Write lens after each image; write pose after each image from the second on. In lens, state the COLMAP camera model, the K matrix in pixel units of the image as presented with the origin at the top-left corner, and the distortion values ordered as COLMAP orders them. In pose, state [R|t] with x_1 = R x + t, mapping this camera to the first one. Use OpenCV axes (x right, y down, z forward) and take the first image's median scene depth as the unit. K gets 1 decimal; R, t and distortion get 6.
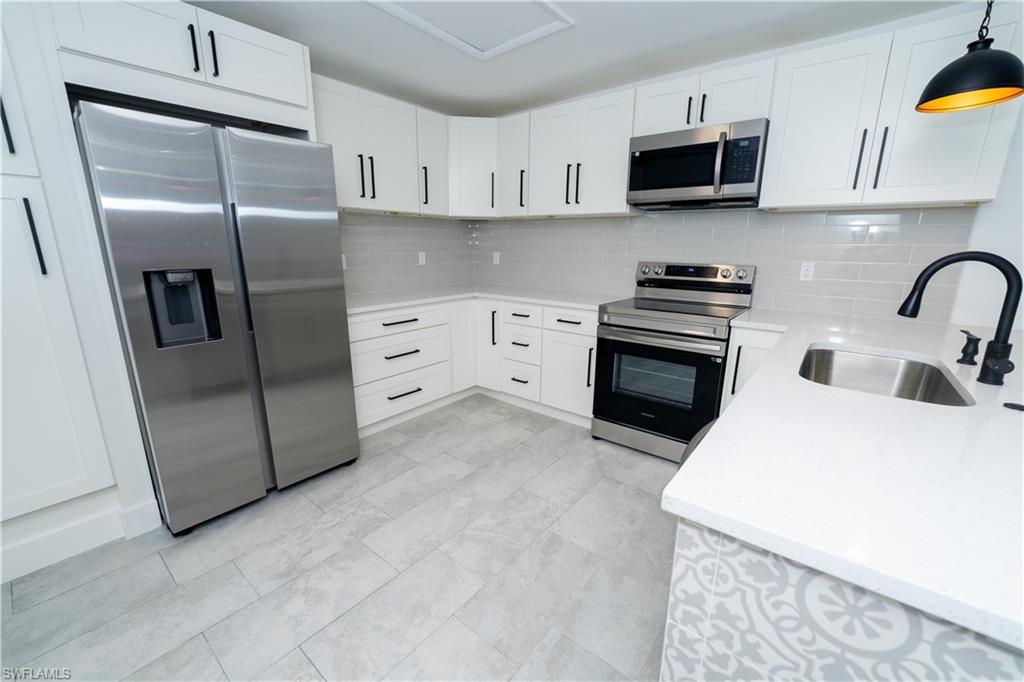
lens RADIAL K [[417.7, 0, 464.1], [0, 417.7, 315.9], [0, 0, 1]] dist [0.015572, 0.000288]
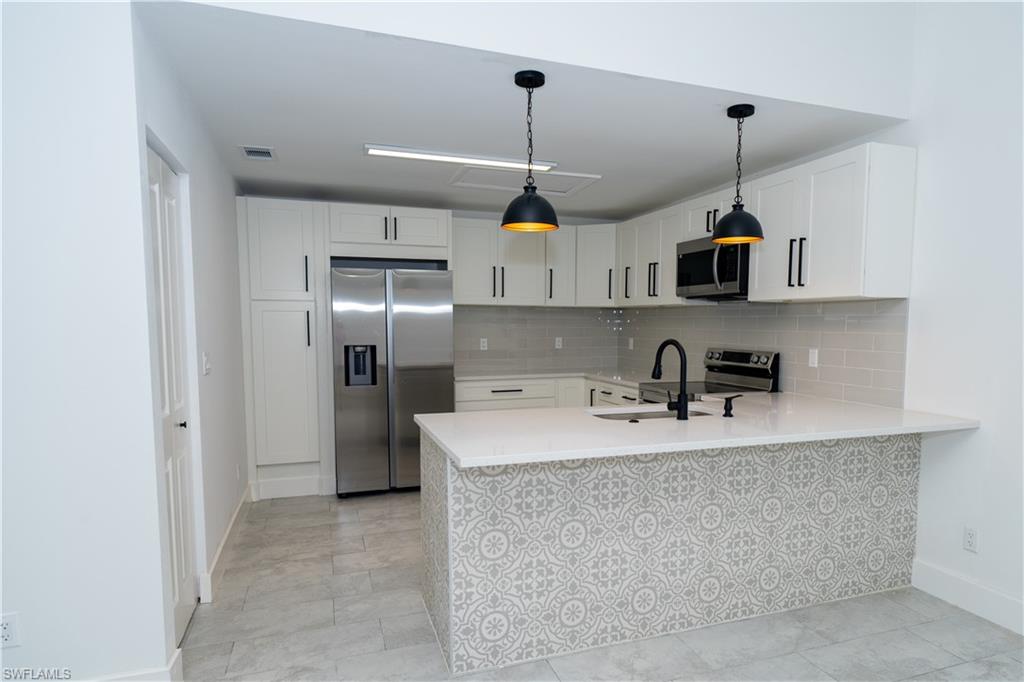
lens RADIAL K [[602.0, 0, 547.6], [0, 602.0, 340.0], [0, 0, 1]] dist [-0.003438, -0.000140]
pose [[0.875664, 0.013485, -0.482732, 0.878111], [-0.085028, 0.988299, -0.126631, 0.087942], [0.475376, 0.151932, 0.866565, -0.585872]]
